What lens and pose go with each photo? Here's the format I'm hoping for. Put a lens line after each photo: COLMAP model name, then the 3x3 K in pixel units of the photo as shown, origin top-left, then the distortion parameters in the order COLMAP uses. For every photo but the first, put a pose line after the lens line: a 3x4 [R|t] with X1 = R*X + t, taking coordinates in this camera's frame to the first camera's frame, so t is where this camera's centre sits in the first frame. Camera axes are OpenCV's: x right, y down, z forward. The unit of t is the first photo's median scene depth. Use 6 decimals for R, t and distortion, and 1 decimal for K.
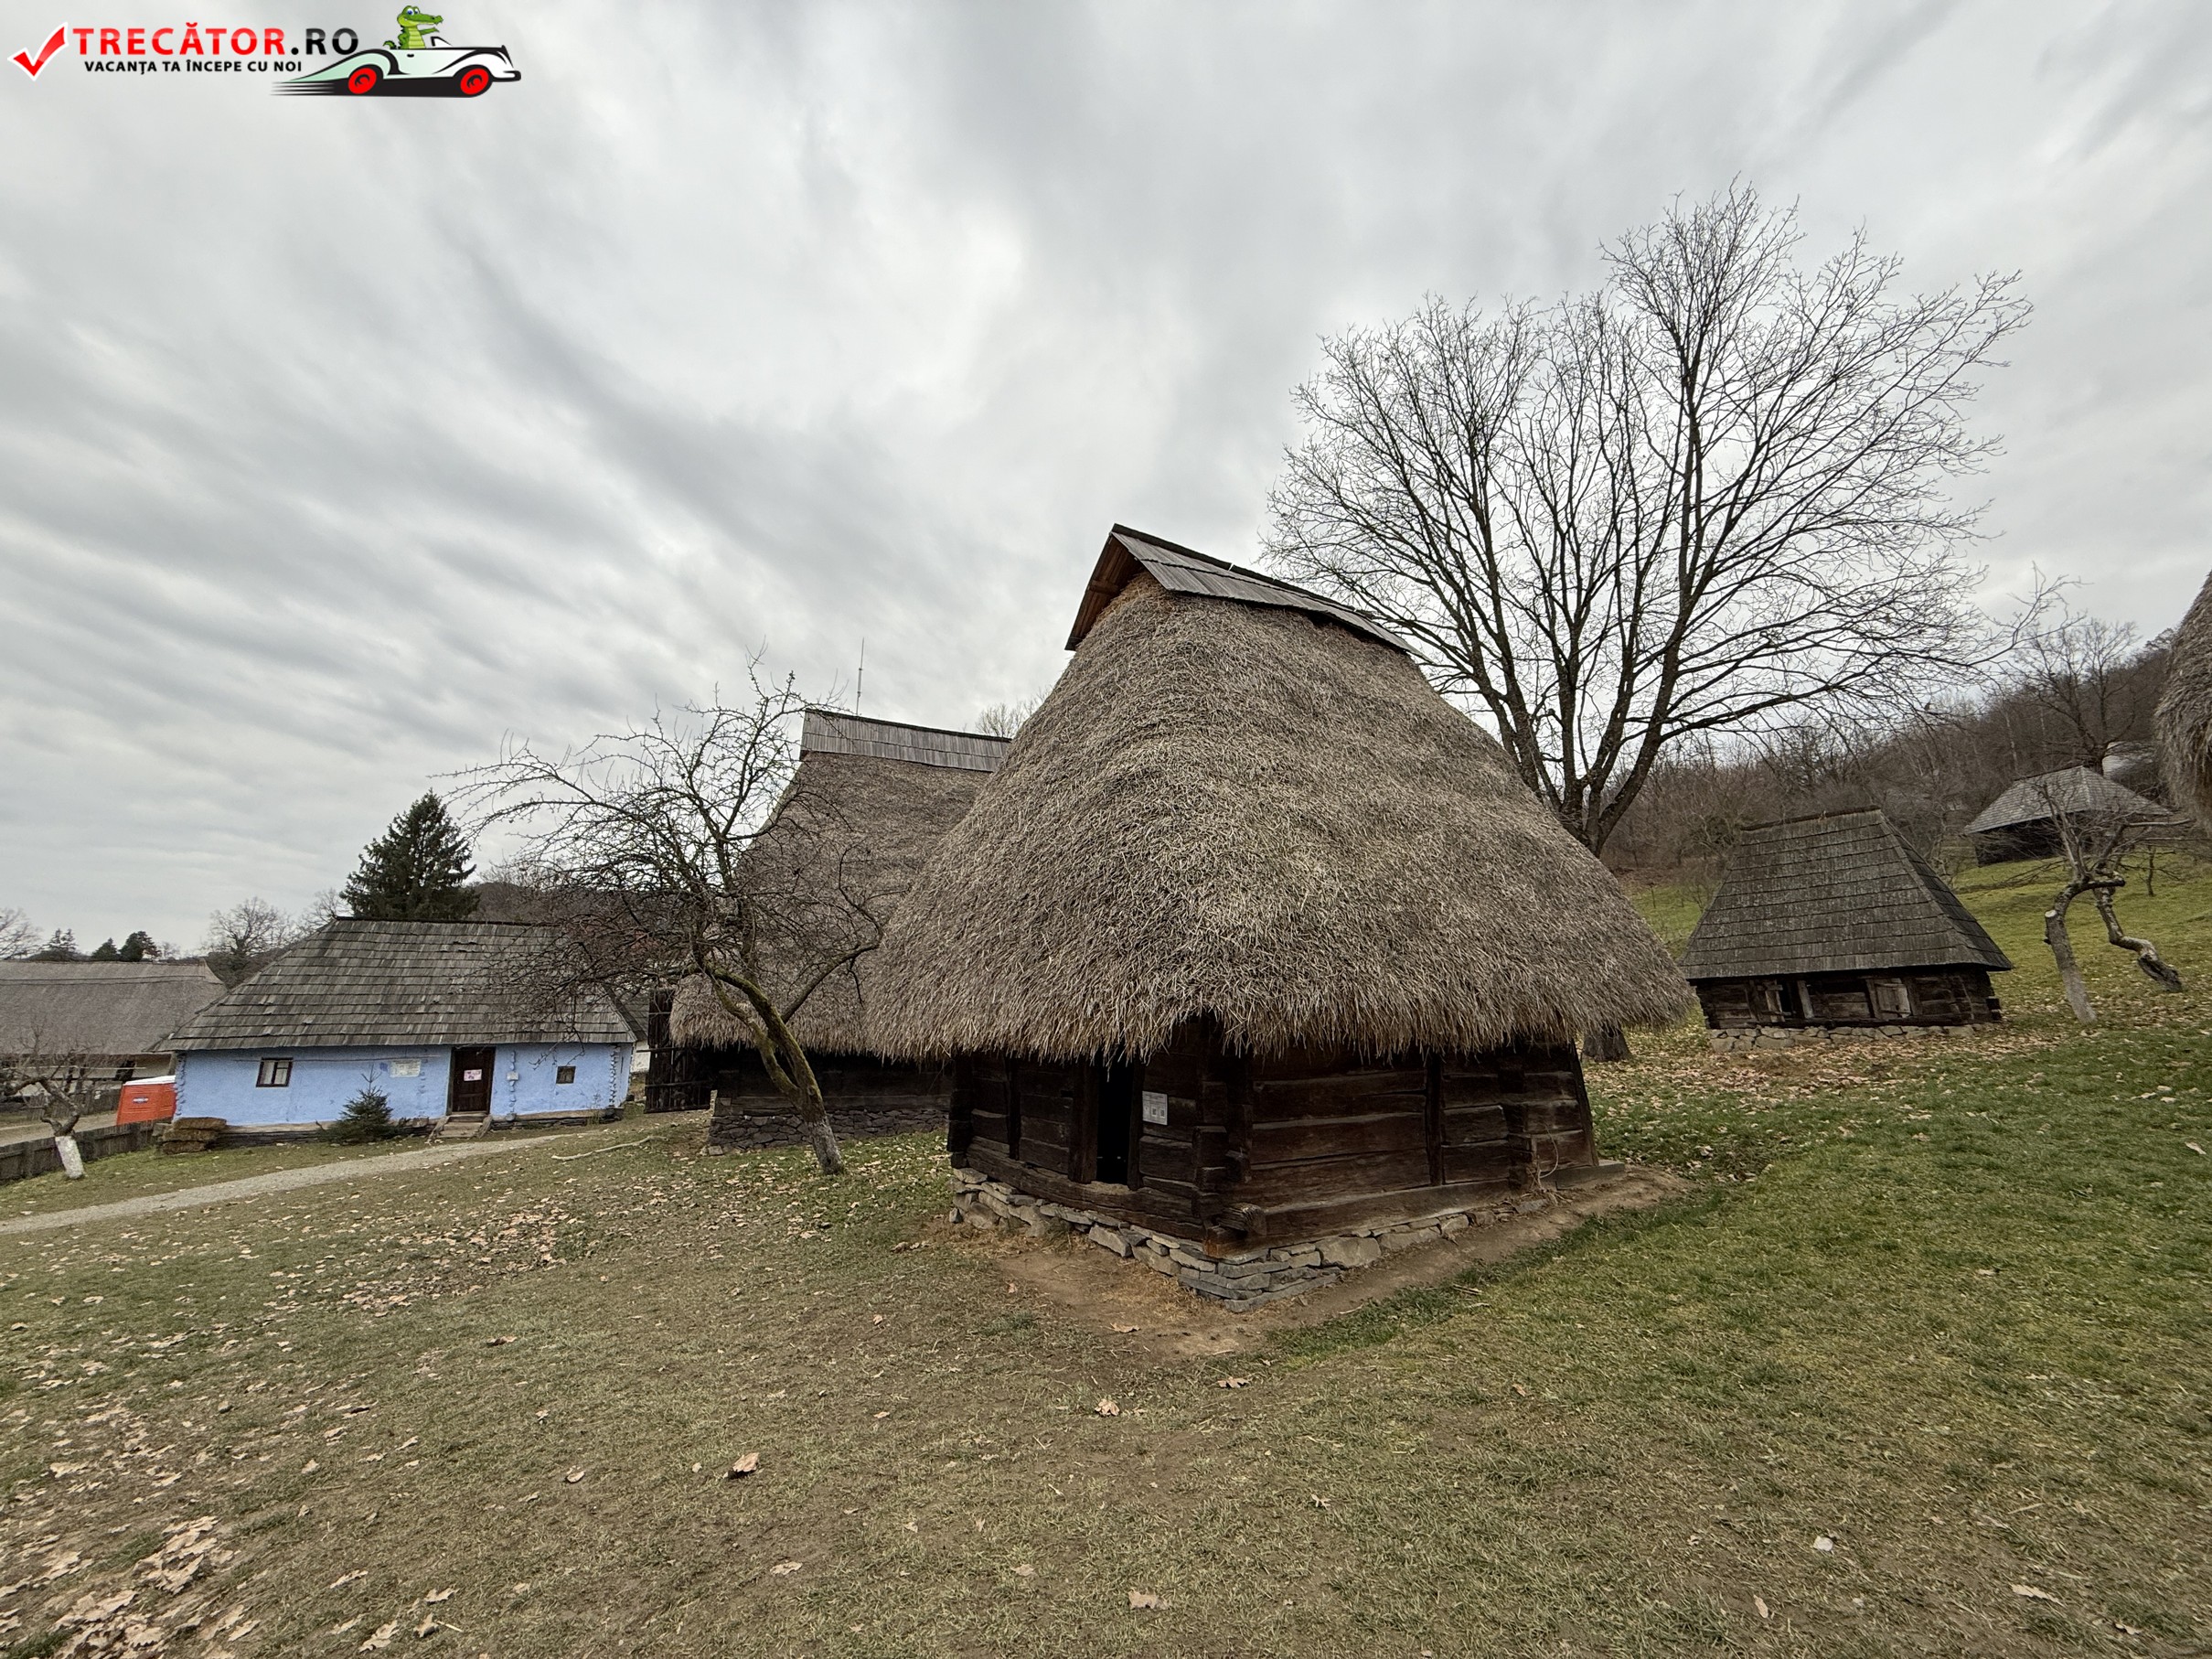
lens RADIAL K [[870.1, 0, 1098.8], [0, 870.1, 833.3], [0, 0, 1]] dist [0.000732, 0.000264]
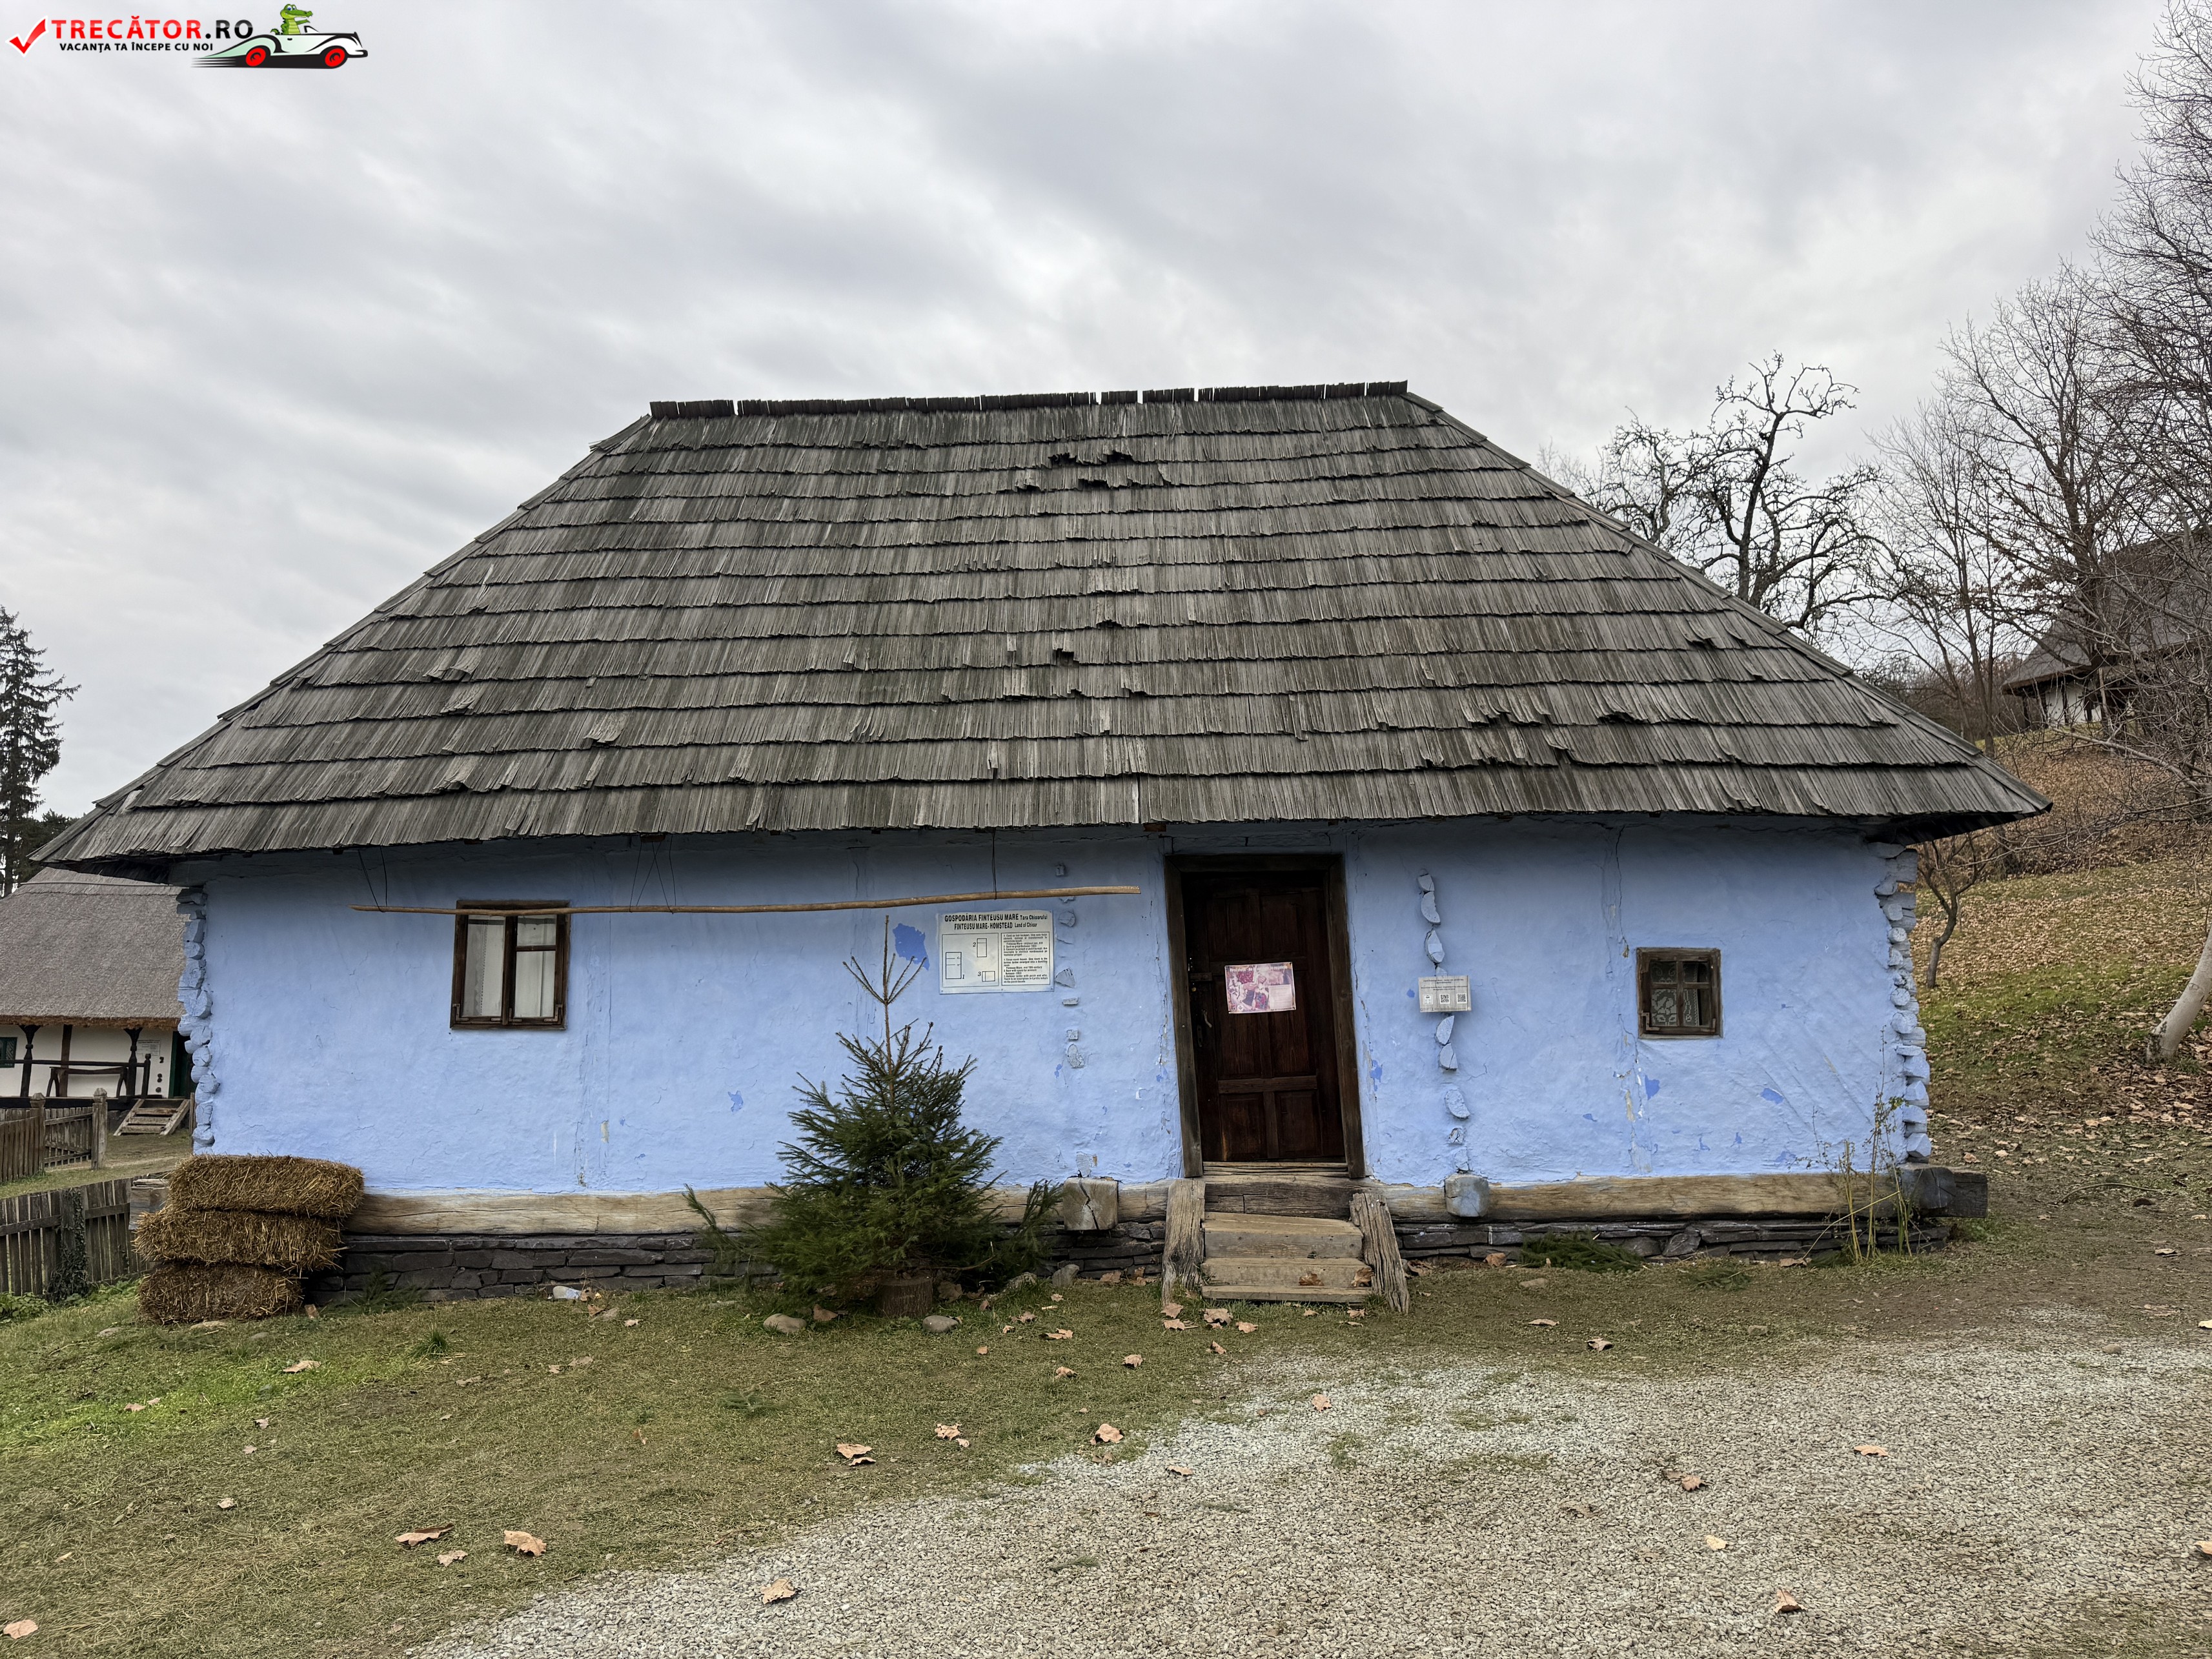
lens RADIAL K [[1534.6, 0, 1107.4], [0, 1534.6, 834.4], [0, 0, 1]] dist [0.143947, -0.233555]
pose [[0.902793, -0.057435, -0.426224, -0.611036], [0.098714, 0.992257, 0.075379, 0.216442], [0.418594, -0.110126, 0.901472, 0.678927]]
